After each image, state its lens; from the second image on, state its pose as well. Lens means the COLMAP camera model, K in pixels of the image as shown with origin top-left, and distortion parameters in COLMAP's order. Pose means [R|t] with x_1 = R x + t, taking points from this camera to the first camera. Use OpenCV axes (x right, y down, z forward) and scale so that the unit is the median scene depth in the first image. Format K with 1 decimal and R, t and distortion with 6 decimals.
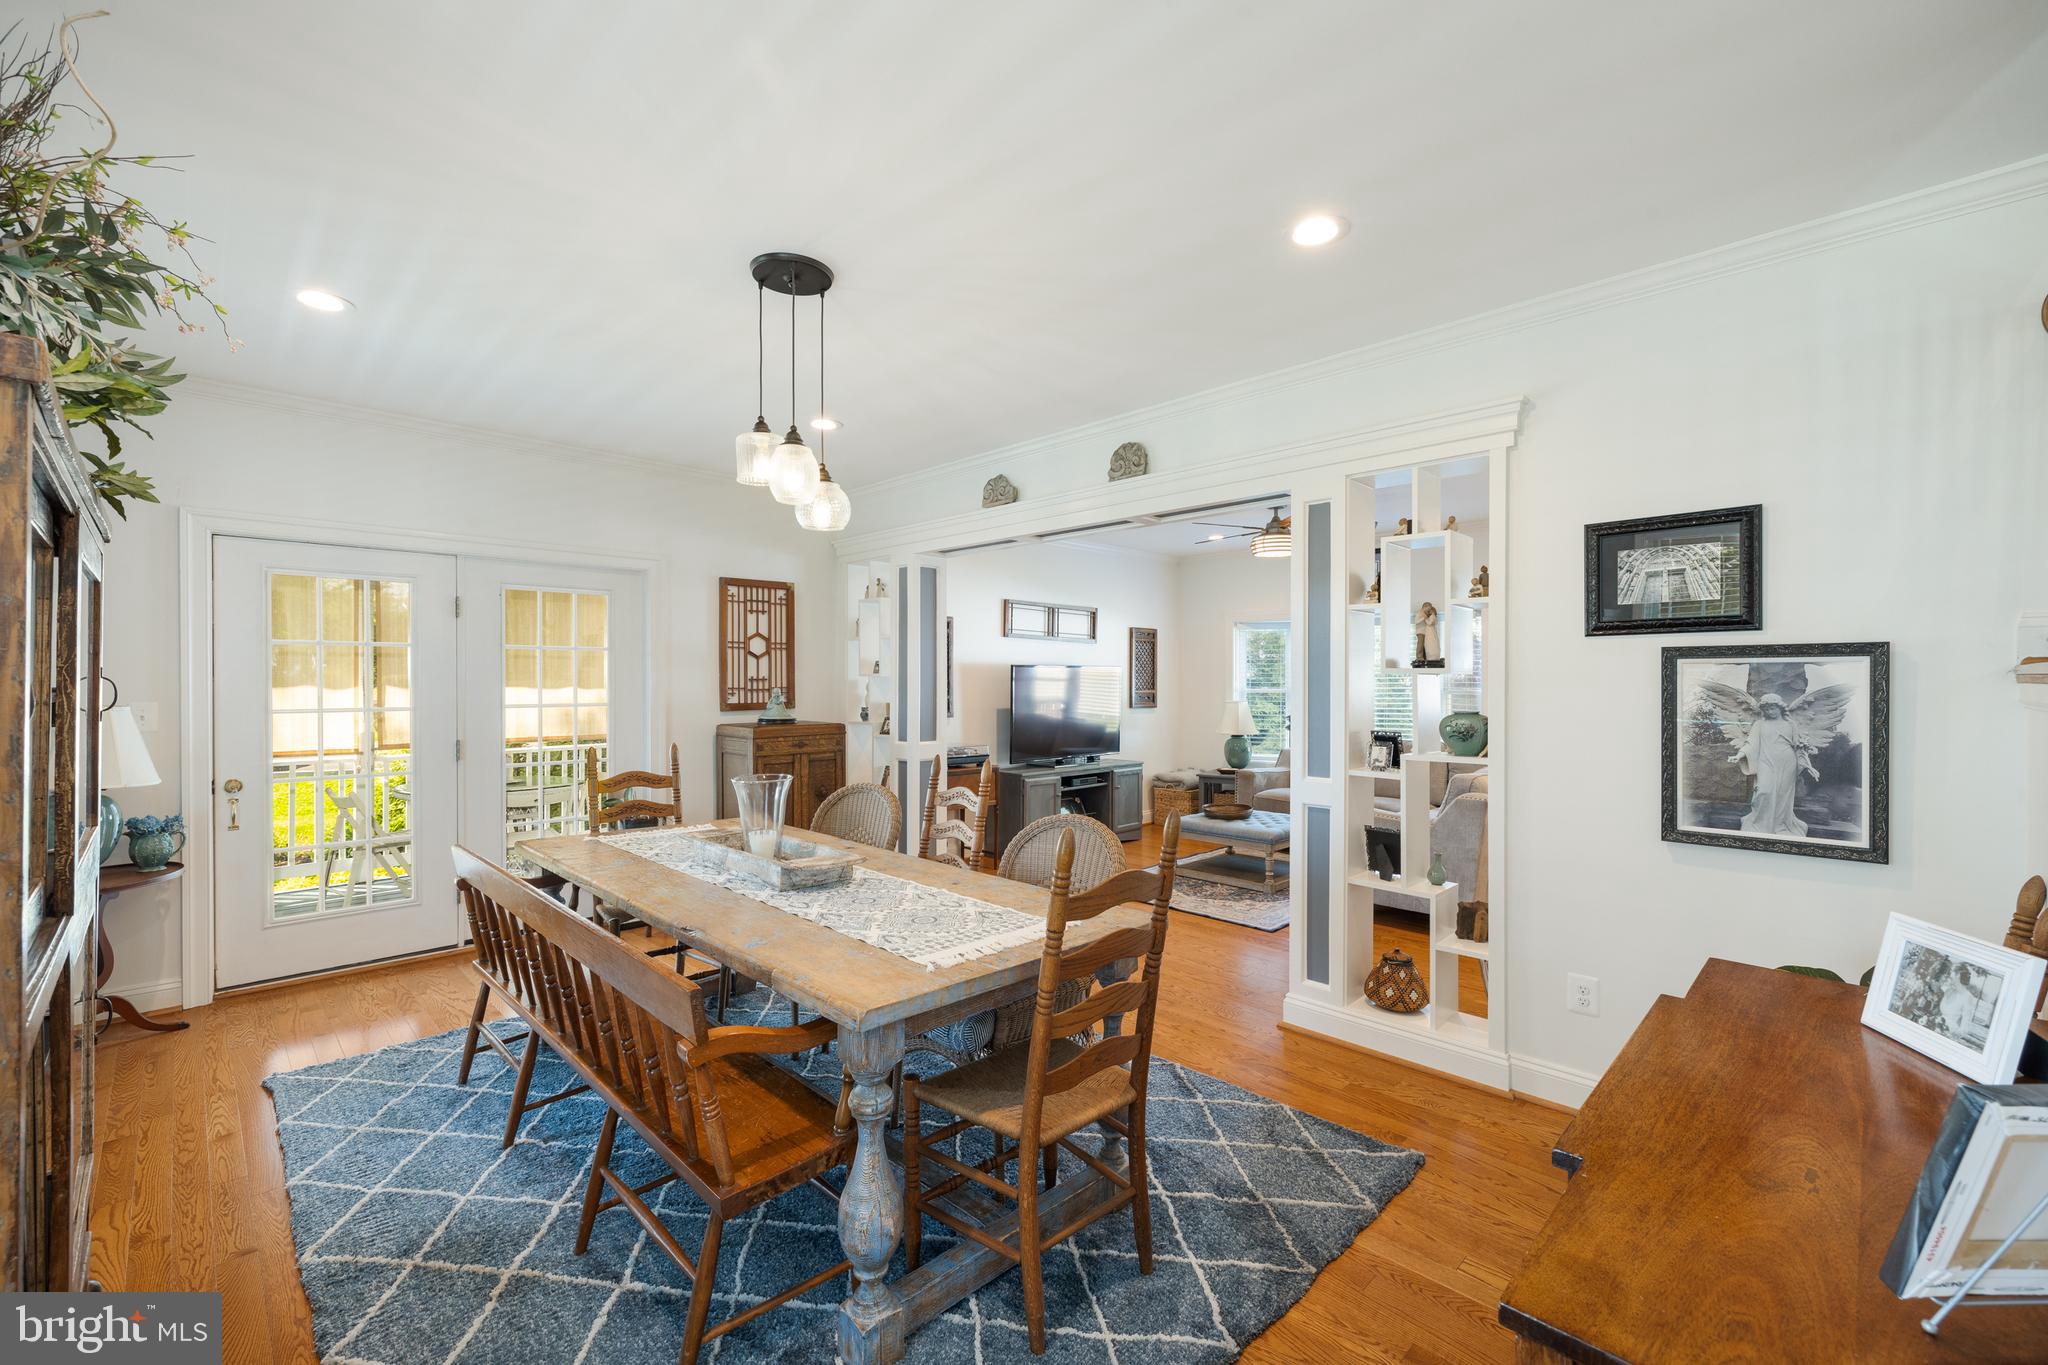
lens RADIAL K [[852.4, 0, 1043.2], [0, 852.4, 683.8], [0, 0, 1]] dist [0.000720, -0.000560]
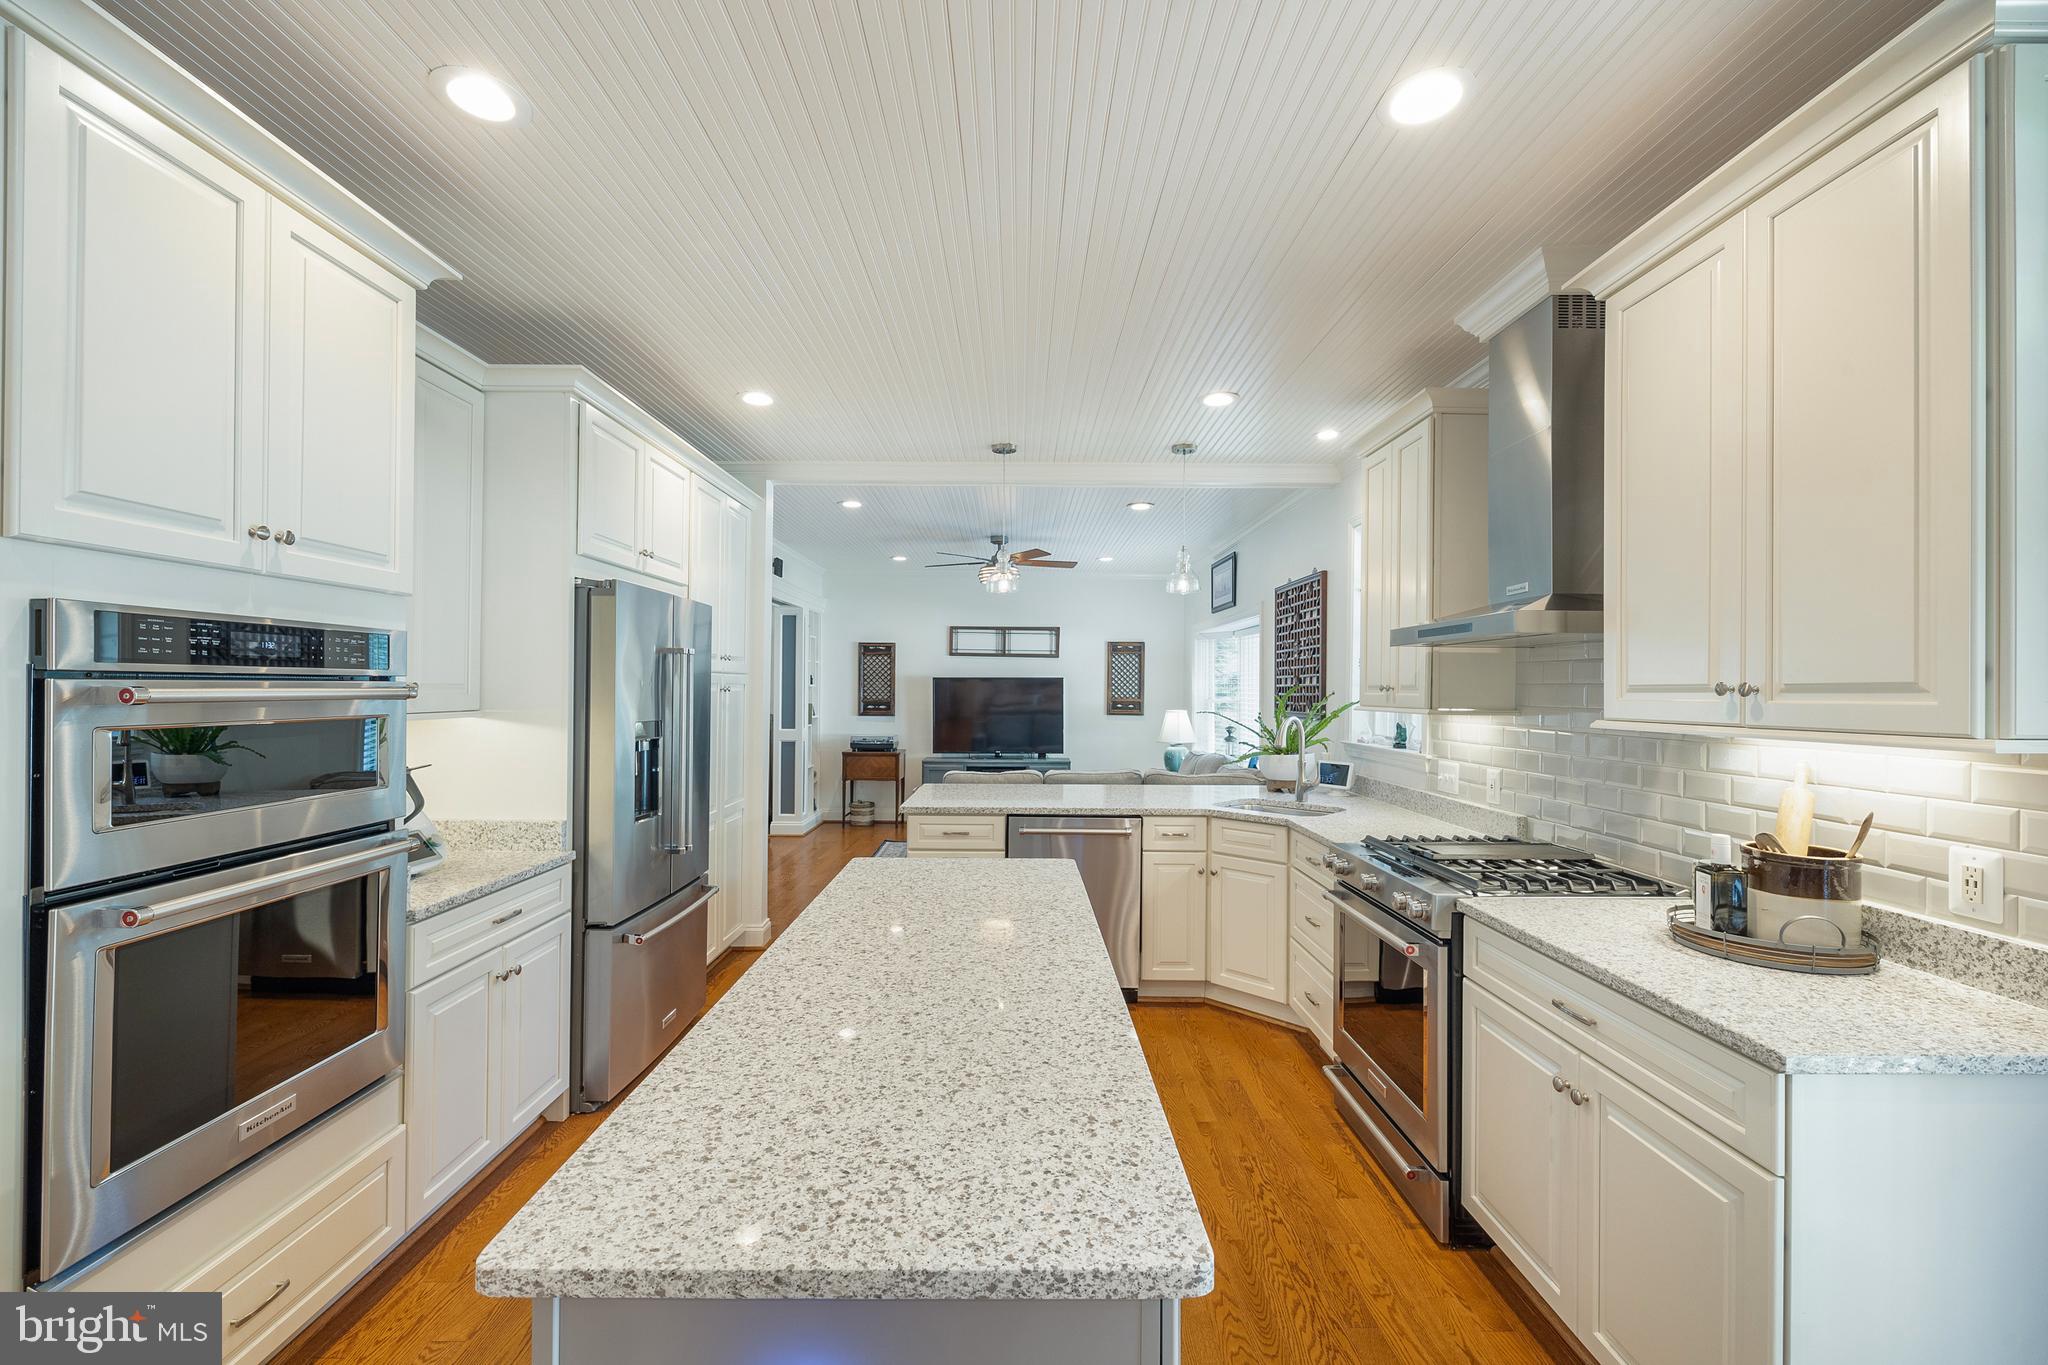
lens RADIAL K [[852.4, 0, 1022.0], [0, 852.4, 684.6], [0, 0, 1]] dist [0.000720, -0.000560]
pose [[0.708245, 0.002535, -0.705962, 0.885130], [-0.007947, 0.999959, -0.004382, -0.007292], [0.705922, 0.008713, 0.708236, 0.173338]]
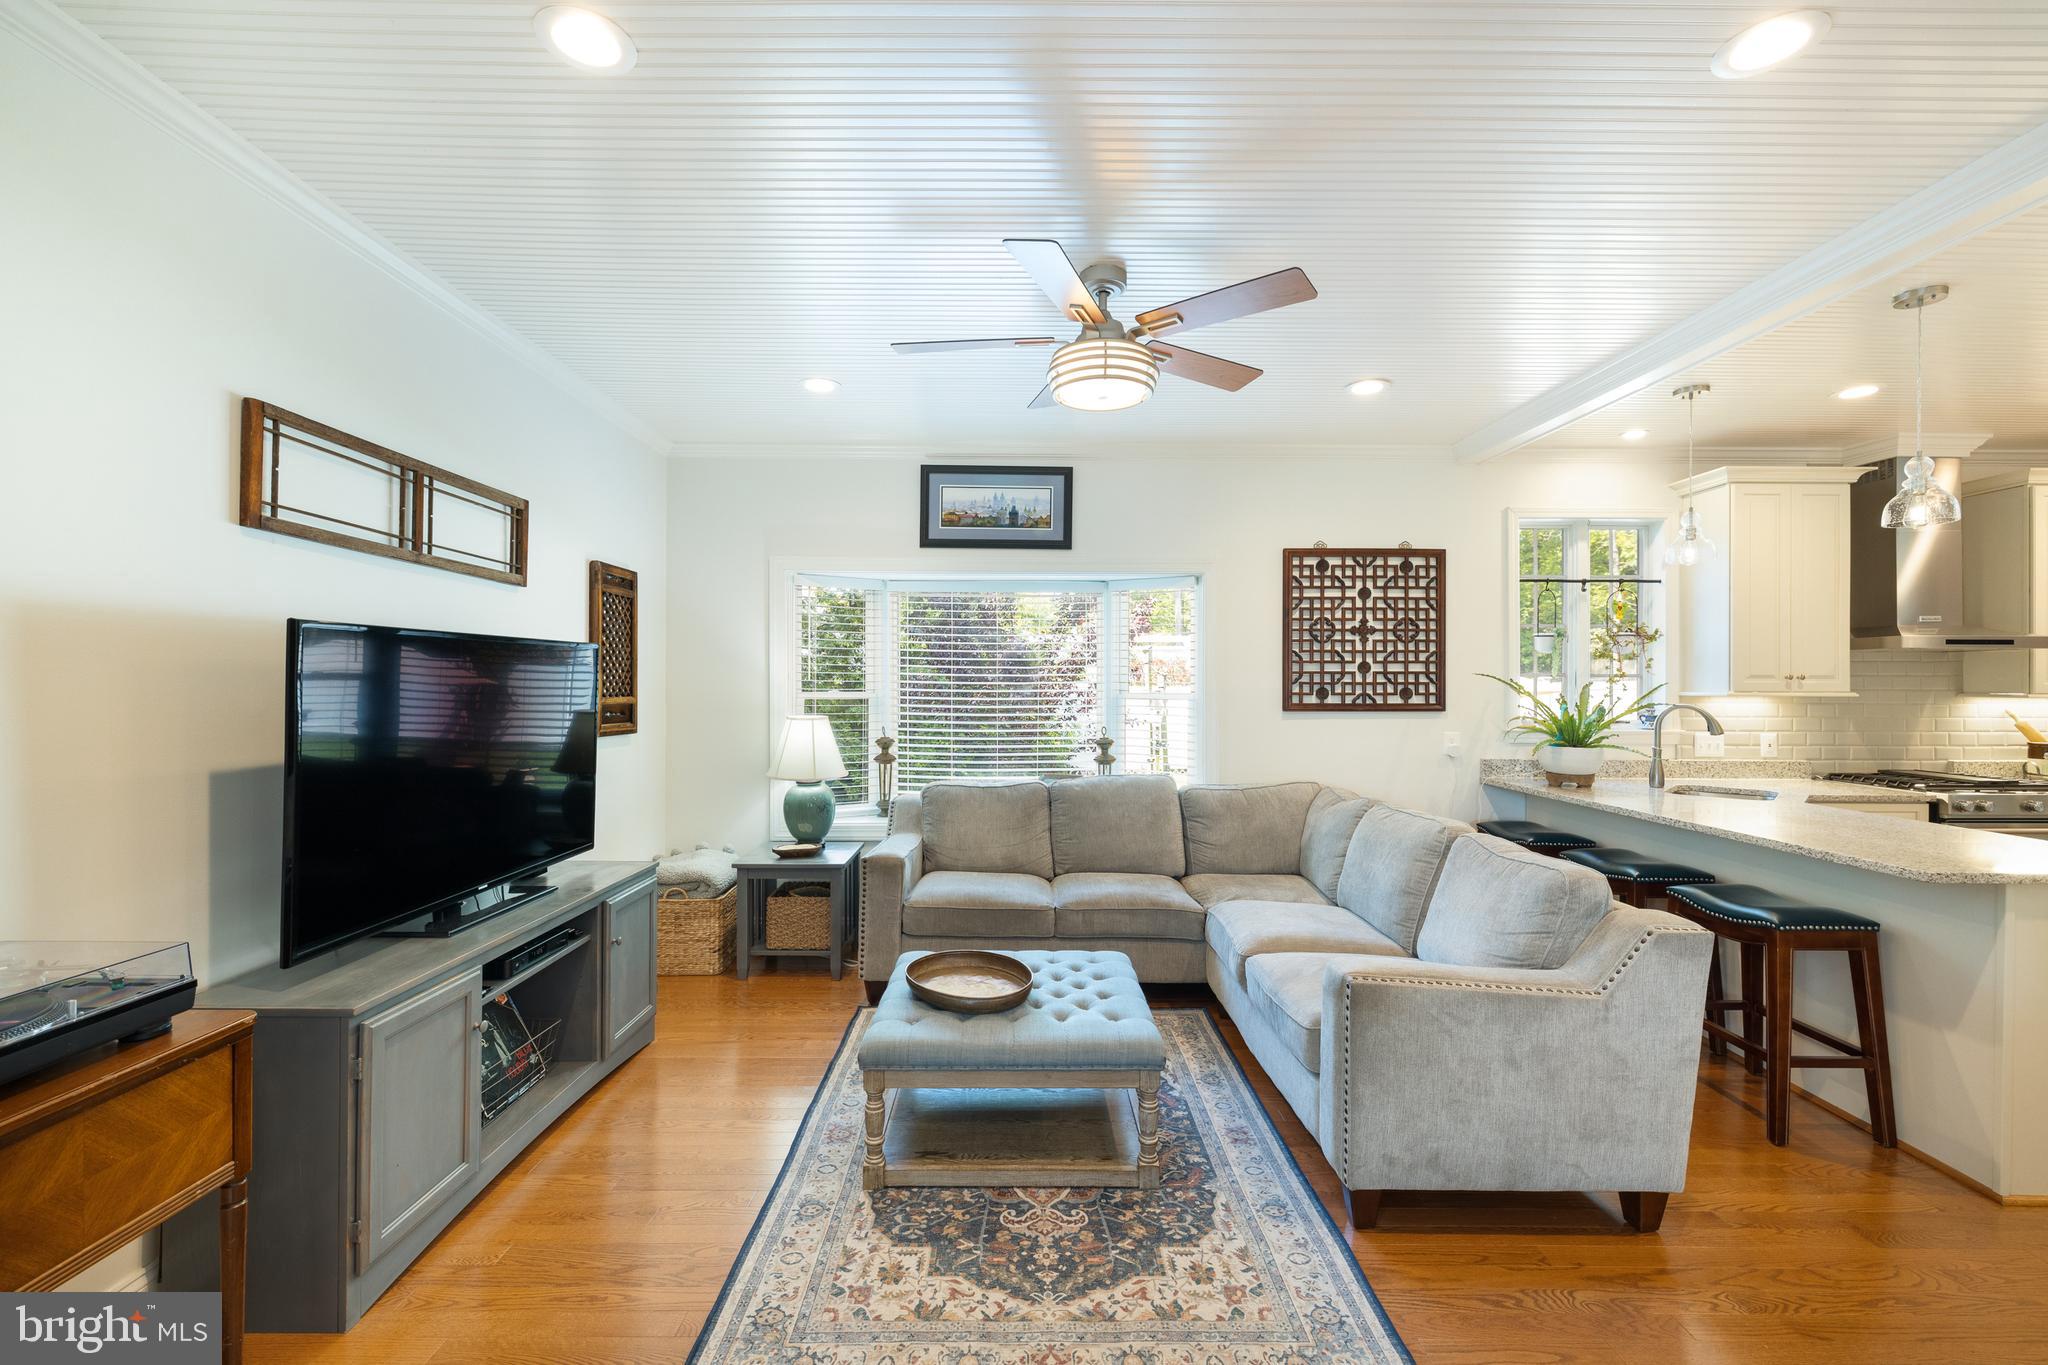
lens RADIAL K [[852.4, 0, 1022.6], [0, 852.4, 683.1], [0, 0, 1]] dist [0.000720, -0.000560]
pose [[0.713079, 0.002972, 0.701077, -0.057712], [-0.005823, 0.999982, 0.001684, -0.002744], [-0.701059, -0.005284, 0.713084, 0.573914]]
